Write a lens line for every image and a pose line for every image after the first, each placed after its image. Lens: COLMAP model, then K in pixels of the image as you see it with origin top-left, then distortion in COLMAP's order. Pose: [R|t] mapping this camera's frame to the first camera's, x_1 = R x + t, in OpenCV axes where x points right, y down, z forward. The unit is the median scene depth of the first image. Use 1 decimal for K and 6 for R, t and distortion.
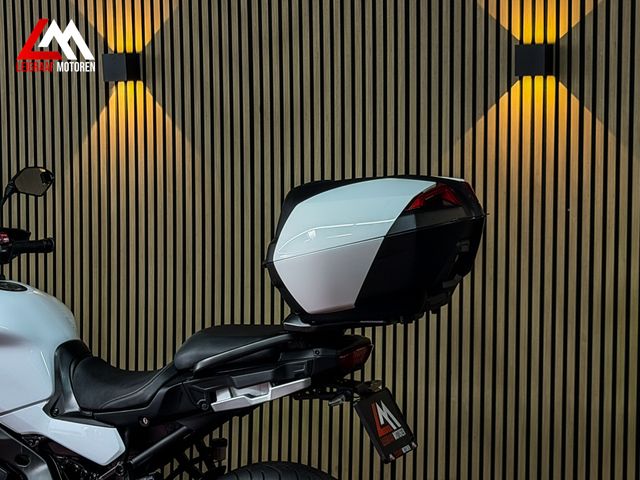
lens RADIAL K [[1412.5, 0, 334.5], [0, 1412.5, 251.3], [0, 0, 1]] dist [0.130102, 0.000000]
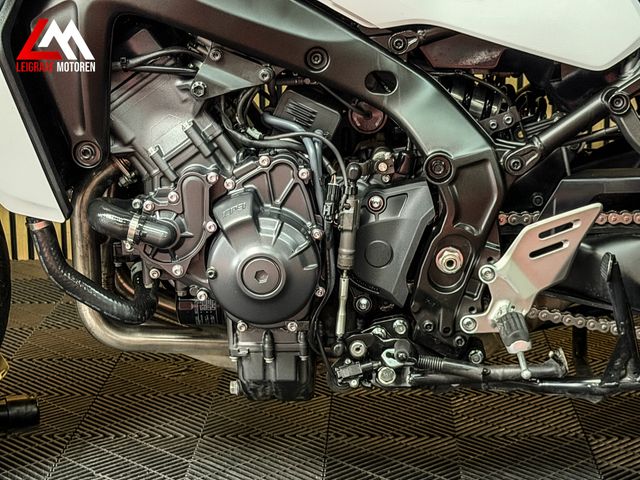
lens RADIAL K [[1412.5, 0, 323.9], [0, 1412.5, 242.2], [0, 0, 1]] dist [0.130102, 0.000000]
pose [[0.934718, -0.097530, 0.341745, -0.327115], [0.042792, 0.985497, 0.164209, 0.096396], [-0.352804, -0.138865, 0.925336, 0.443219]]
